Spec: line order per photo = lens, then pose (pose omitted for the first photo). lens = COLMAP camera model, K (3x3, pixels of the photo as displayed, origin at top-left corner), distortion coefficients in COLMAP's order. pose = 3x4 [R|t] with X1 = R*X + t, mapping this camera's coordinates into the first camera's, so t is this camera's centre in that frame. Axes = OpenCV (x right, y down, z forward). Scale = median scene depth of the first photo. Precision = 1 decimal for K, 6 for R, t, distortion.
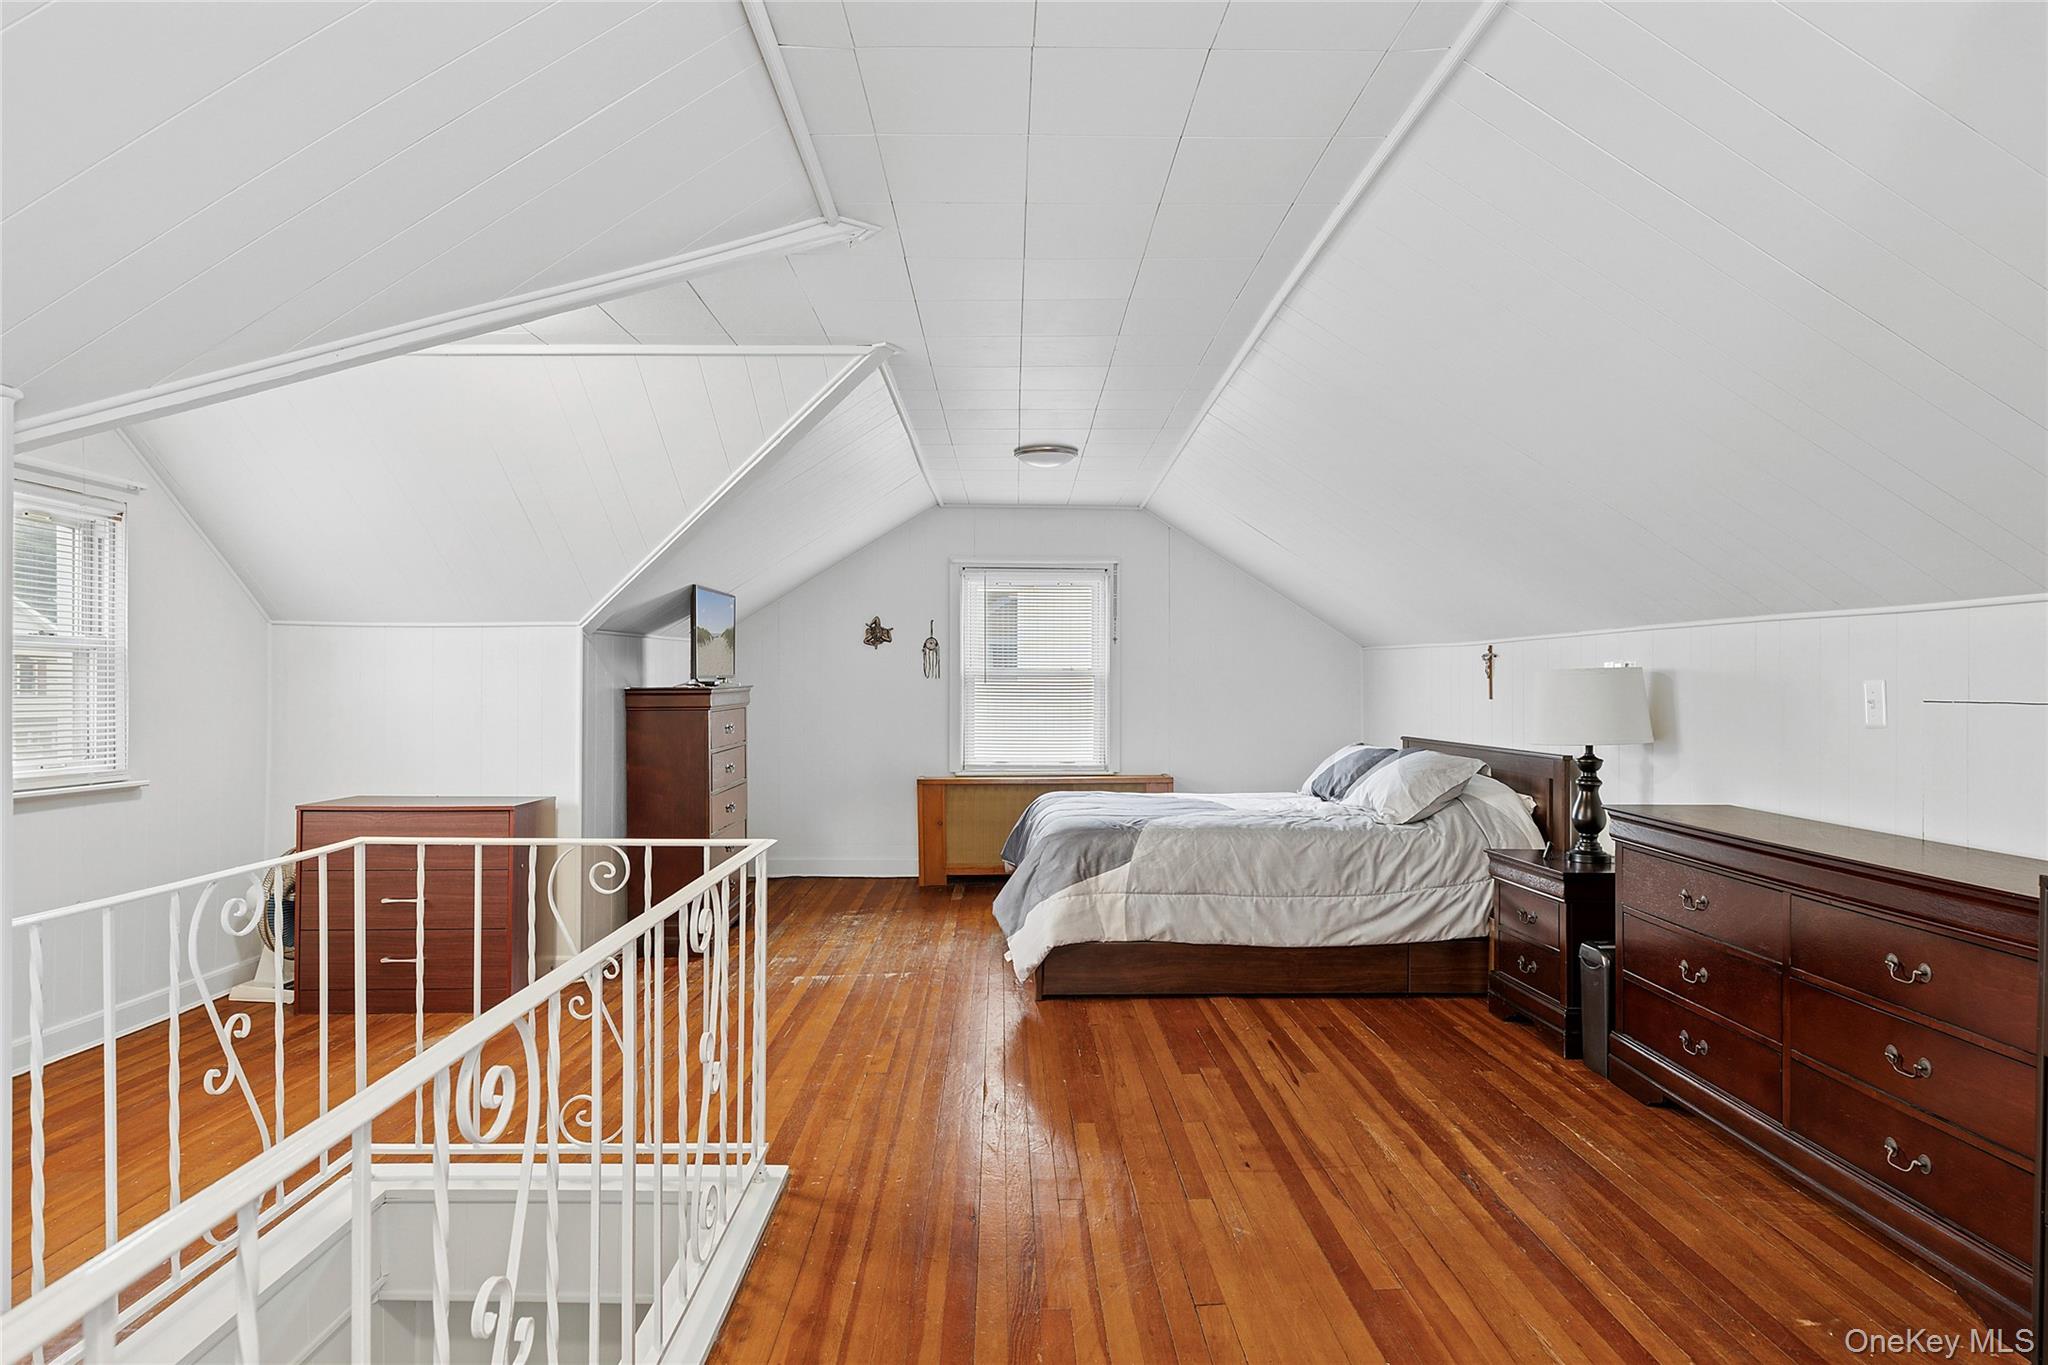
lens RADIAL K [[1179.8, 0, 1023.1], [0, 1179.8, 684.1], [0, 0, 1]] dist [-0.000009, 0.000002]
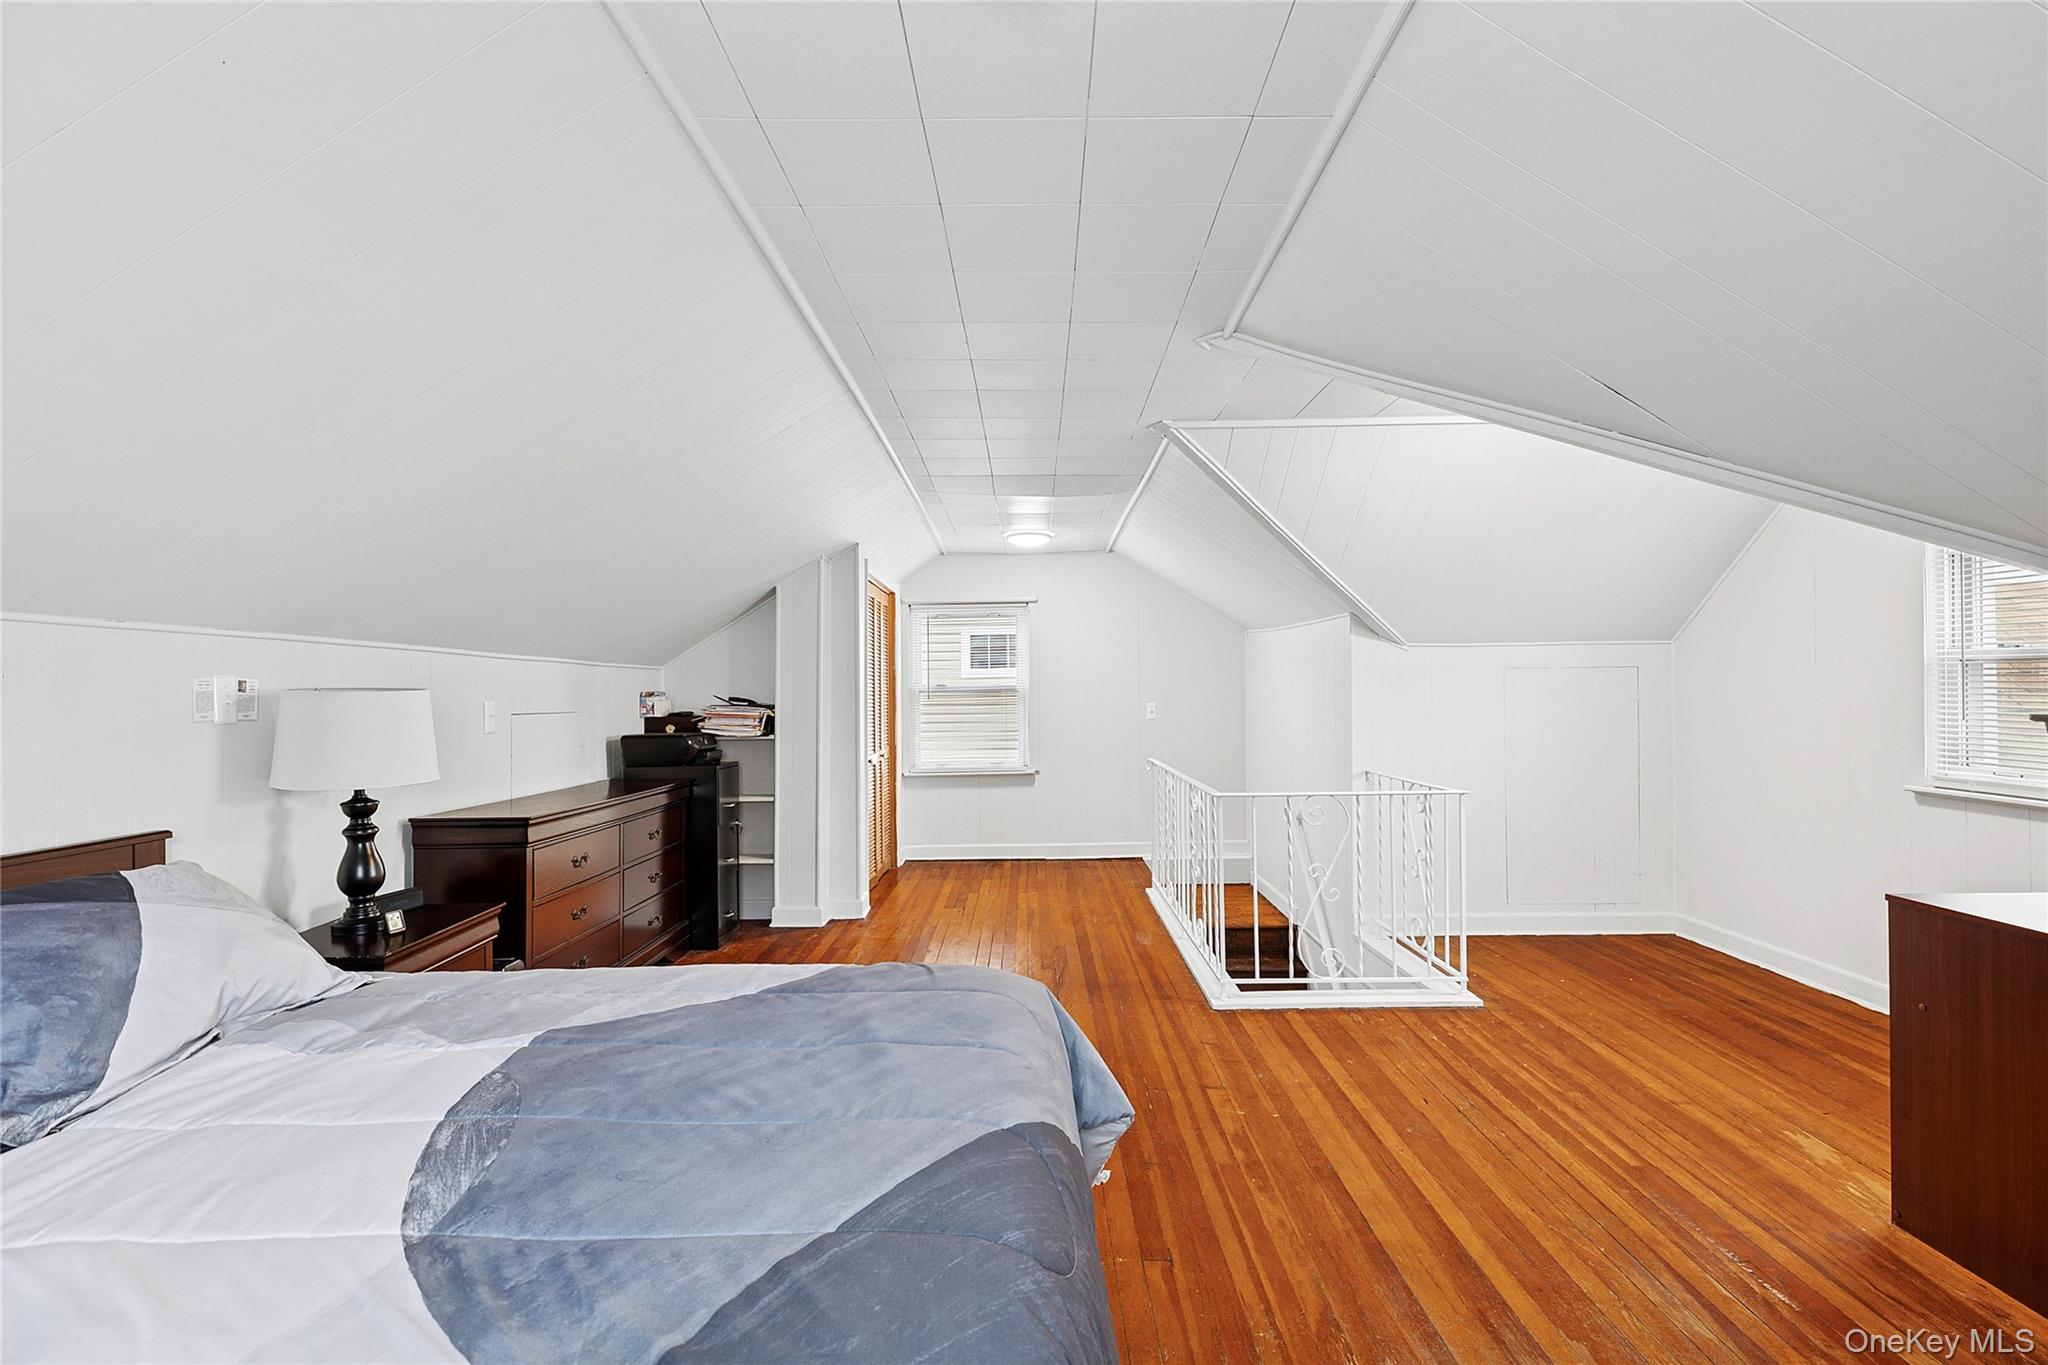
lens RADIAL K [[919.1, 0, 1026.3], [0, 919.1, 684.5], [0, 0, 1]] dist [0.000215, 0.000569]
pose [[-0.999781, 0.008094, 0.019314, 0.019356], [0.008039, 0.999963, -0.002906, -0.013646], [-0.019337, -0.002750, -0.999809, 1.840883]]
